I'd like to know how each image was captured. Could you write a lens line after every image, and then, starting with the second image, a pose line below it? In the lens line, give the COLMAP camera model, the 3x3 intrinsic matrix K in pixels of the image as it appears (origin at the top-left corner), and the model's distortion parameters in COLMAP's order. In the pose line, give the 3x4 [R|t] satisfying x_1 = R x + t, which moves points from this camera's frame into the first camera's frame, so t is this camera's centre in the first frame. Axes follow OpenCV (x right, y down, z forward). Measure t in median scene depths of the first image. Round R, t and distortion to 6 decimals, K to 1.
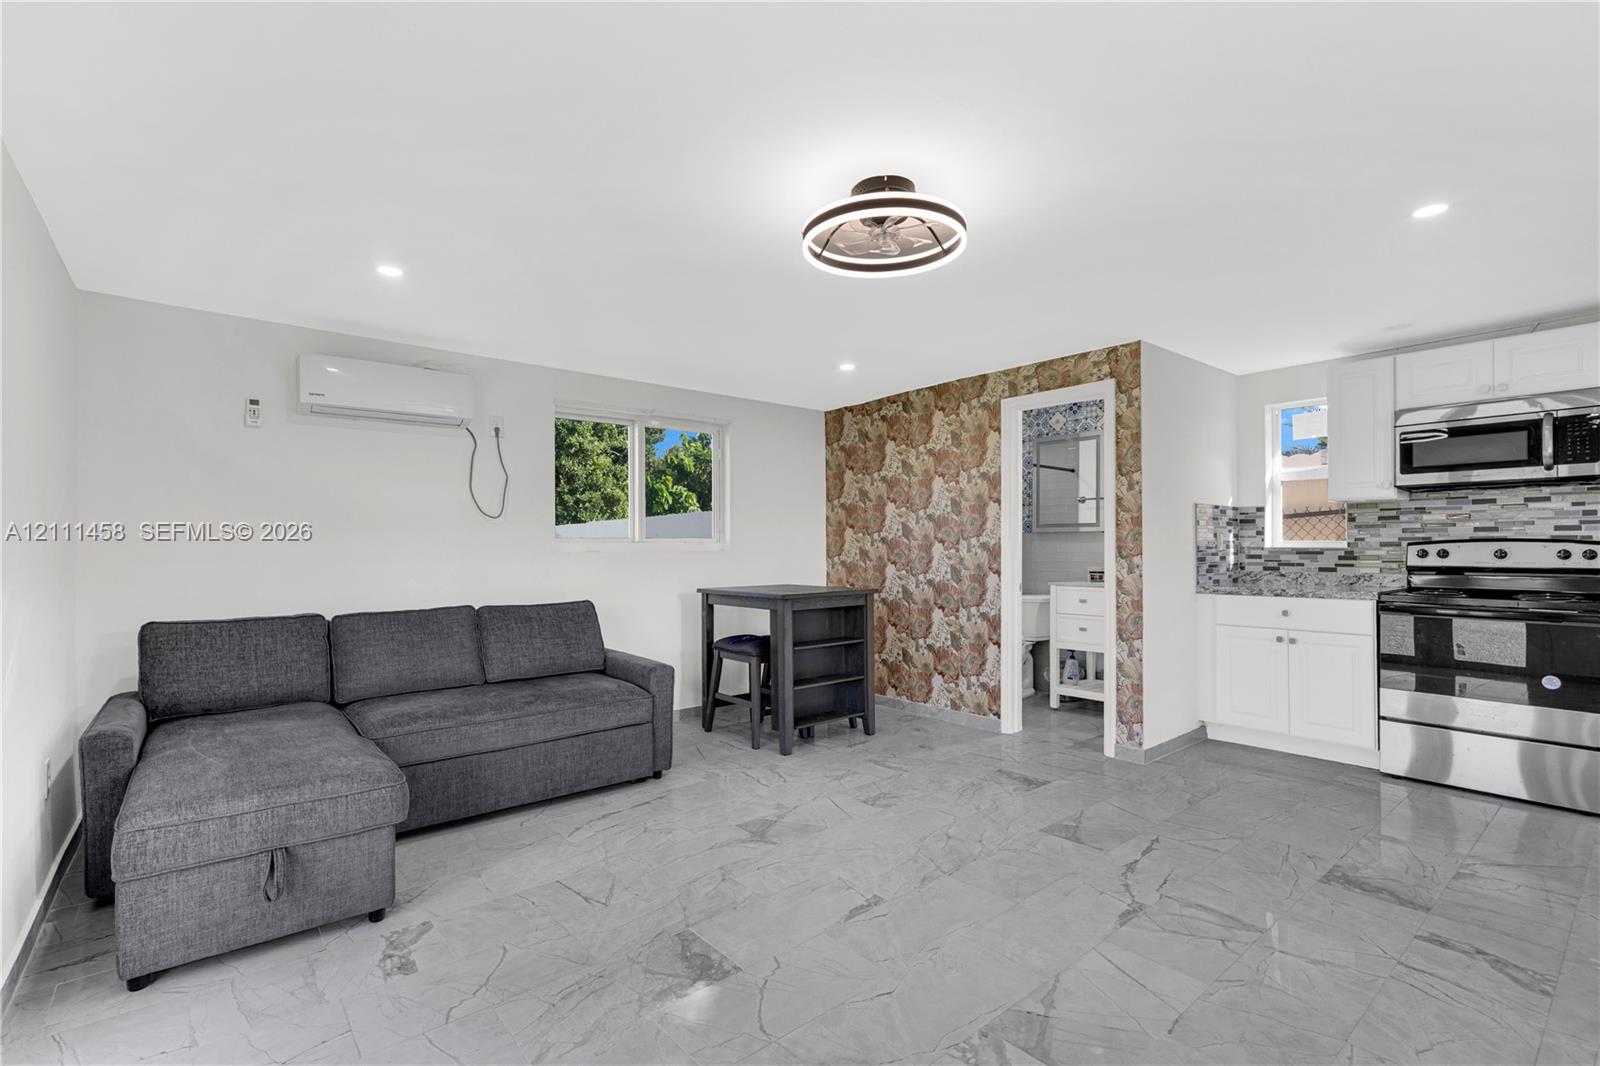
lens RADIAL K [[736.2, 0, 801.2], [0, 736.2, 544.3], [0, 0, 1]] dist [0.002688, 0.001353]
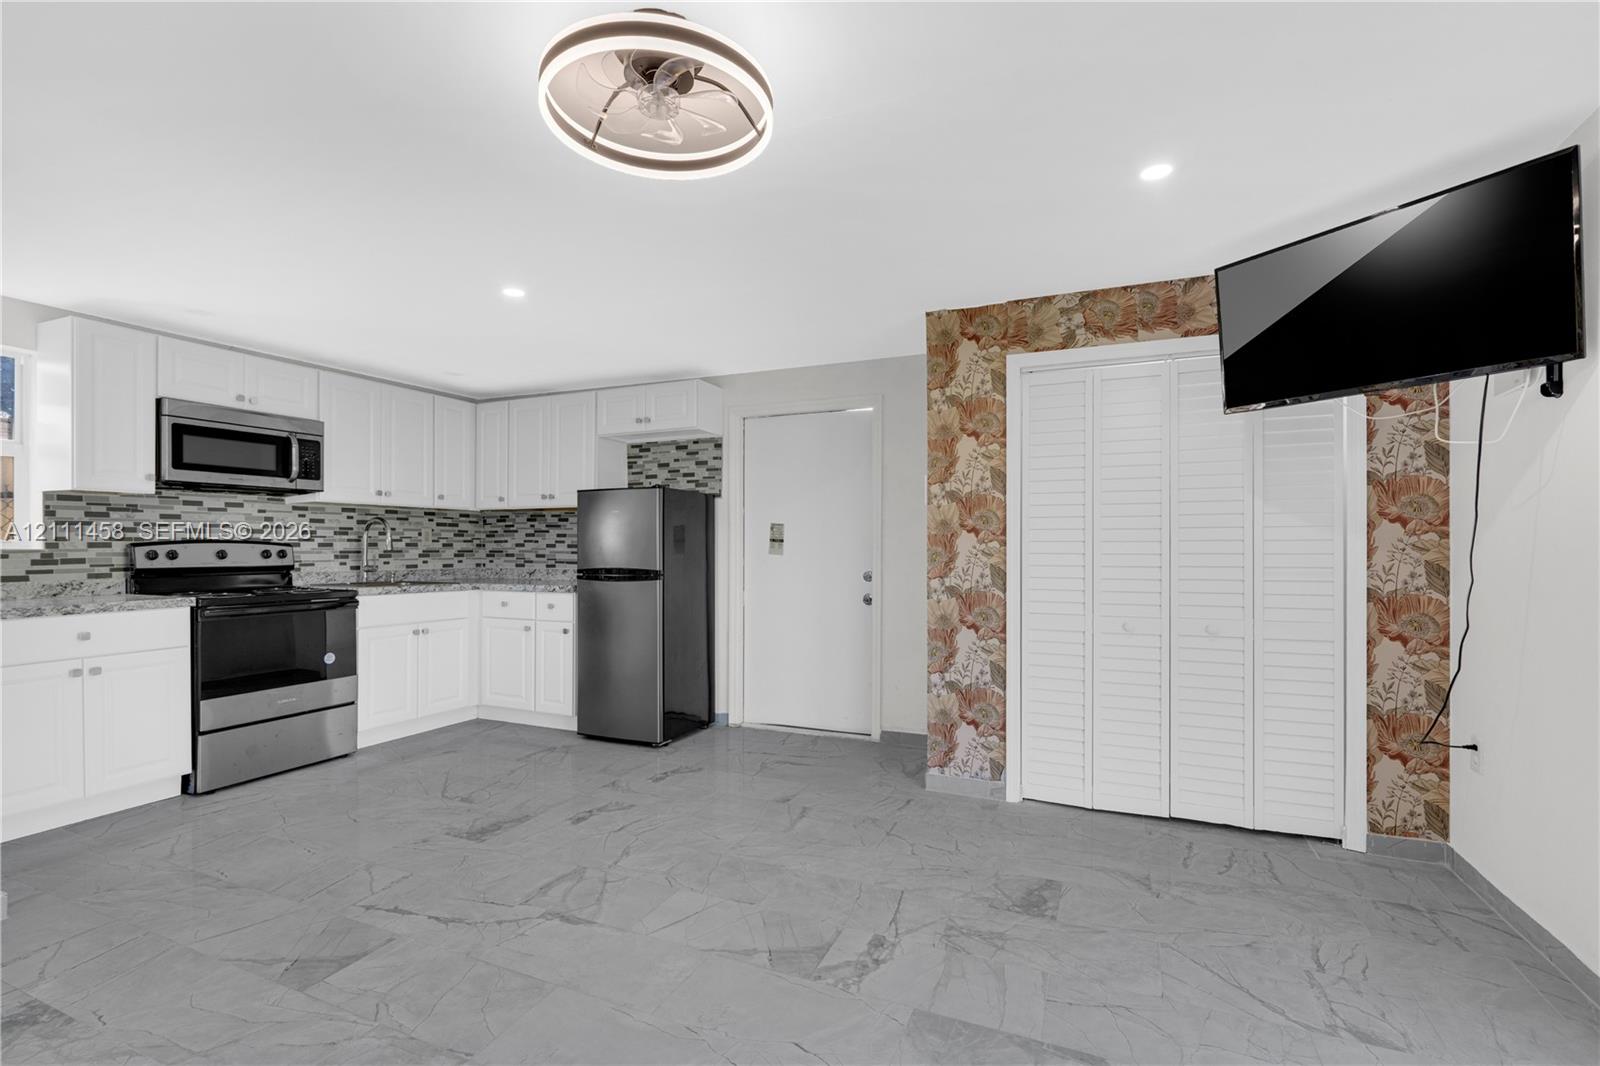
lens RADIAL K [[736.2, 0, 792.1], [0, 736.2, 542.8], [0, 0, 1]] dist [0.002688, 0.001353]
pose [[-0.441327, 0.009655, 0.897294, -0.327673], [0.003325, 0.999953, -0.009124, 0.008054], [-0.897340, -0.001043, -0.441338, 0.677743]]
